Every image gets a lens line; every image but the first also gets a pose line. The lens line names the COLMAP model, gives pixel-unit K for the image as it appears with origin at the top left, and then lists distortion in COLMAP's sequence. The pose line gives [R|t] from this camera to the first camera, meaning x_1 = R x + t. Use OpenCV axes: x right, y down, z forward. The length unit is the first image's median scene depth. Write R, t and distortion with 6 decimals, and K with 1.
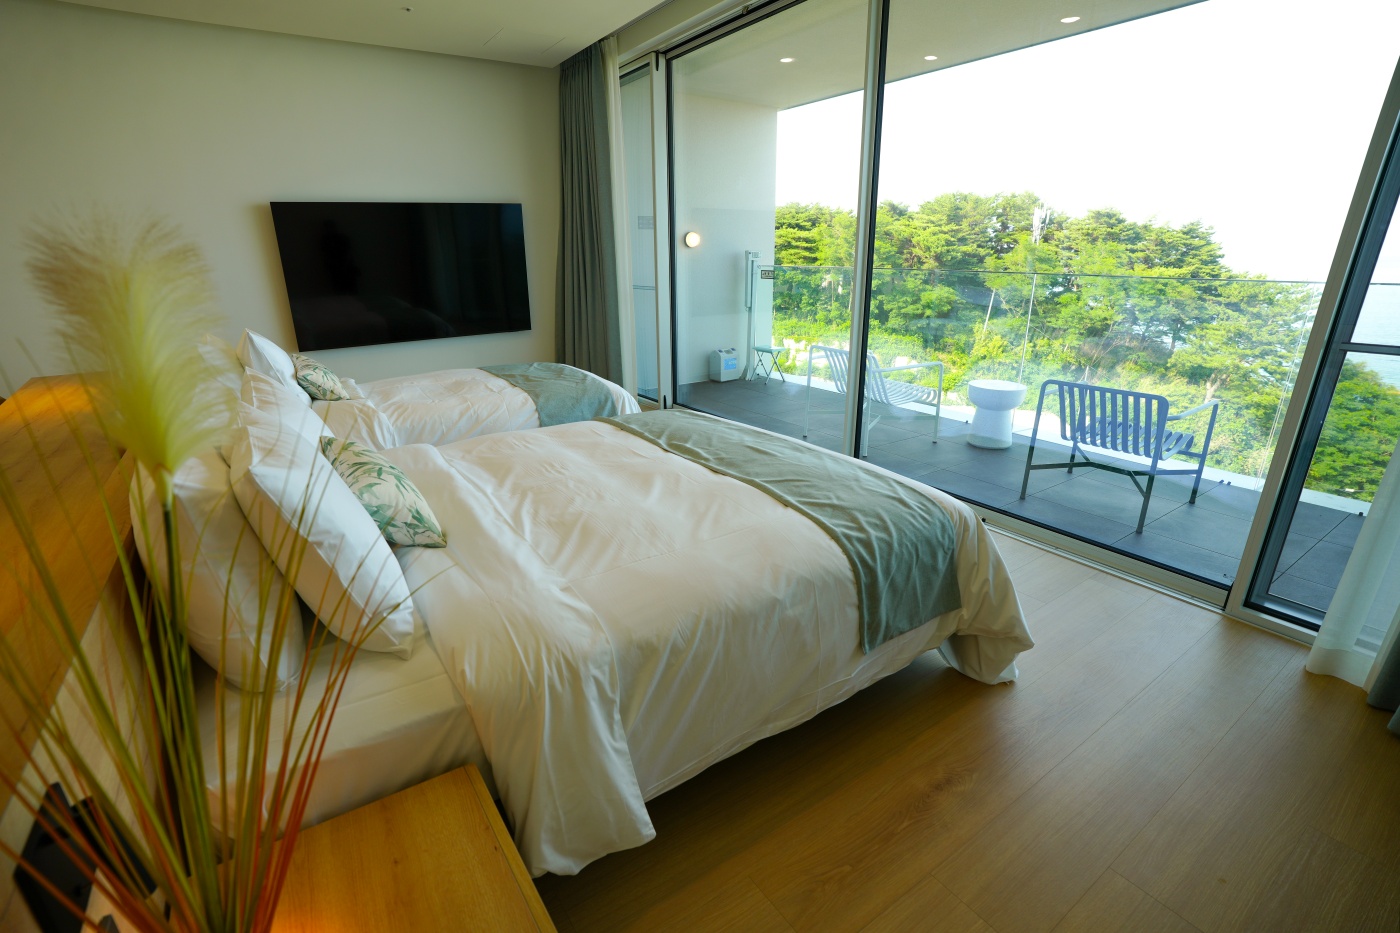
lens RADIAL K [[639.8, 0, 687.2], [0, 639.8, 477.7], [0, 0, 1]] dist [-0.075942, 0.028460]
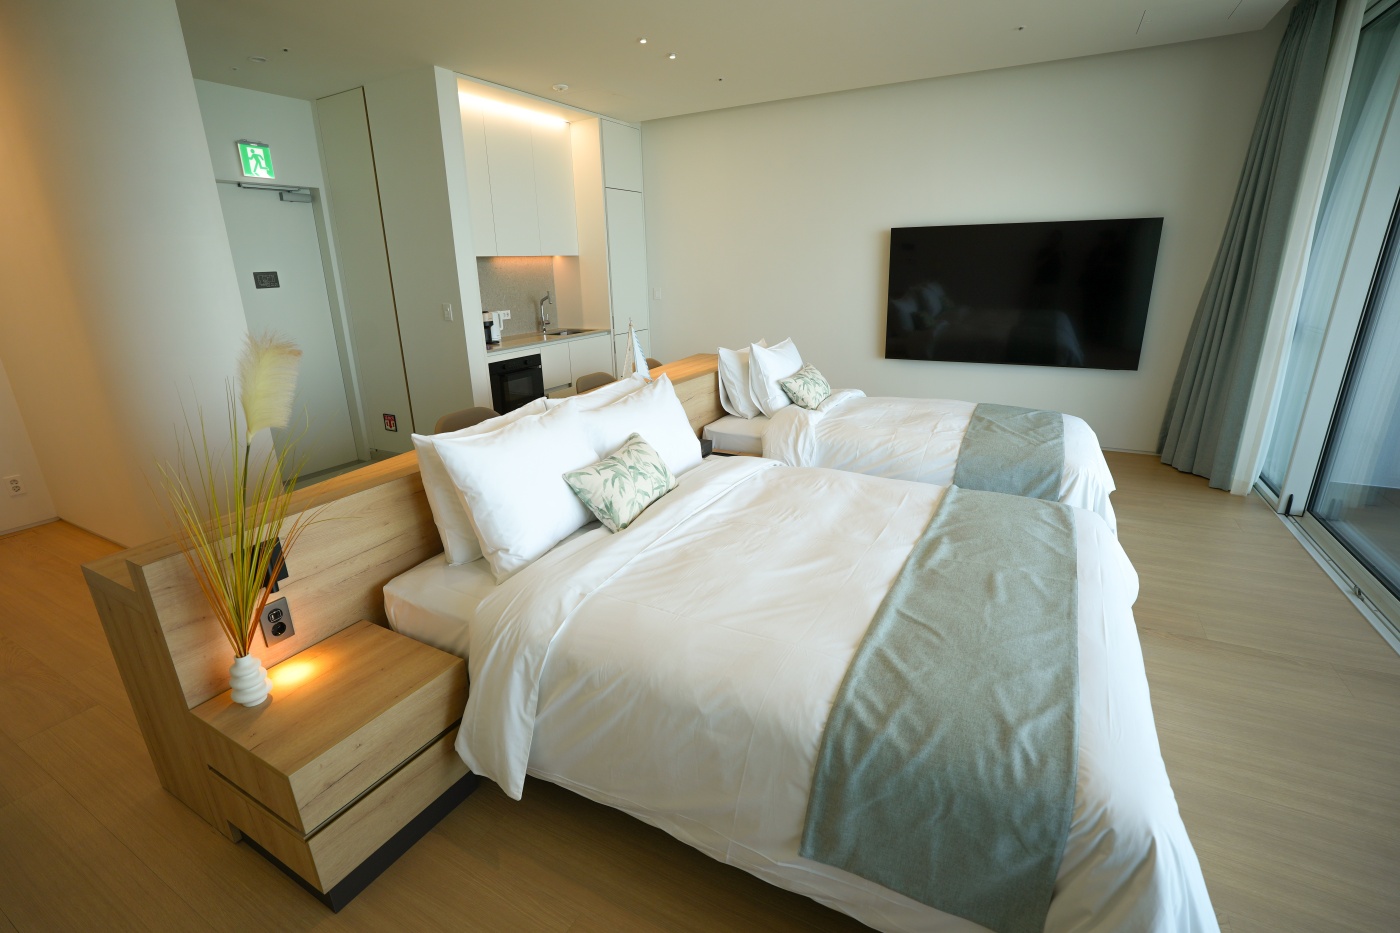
lens RADIAL K [[641.3, 0, 690.8], [0, 641.3, 472.1], [0, 0, 1]] dist [-0.071794, 0.025948]
pose [[0.461127, 0.272771, -0.844368, 0.692747], [-0.278690, 0.947948, 0.154034, -0.235121], [0.842433, 0.164288, 0.513143, 0.383336]]
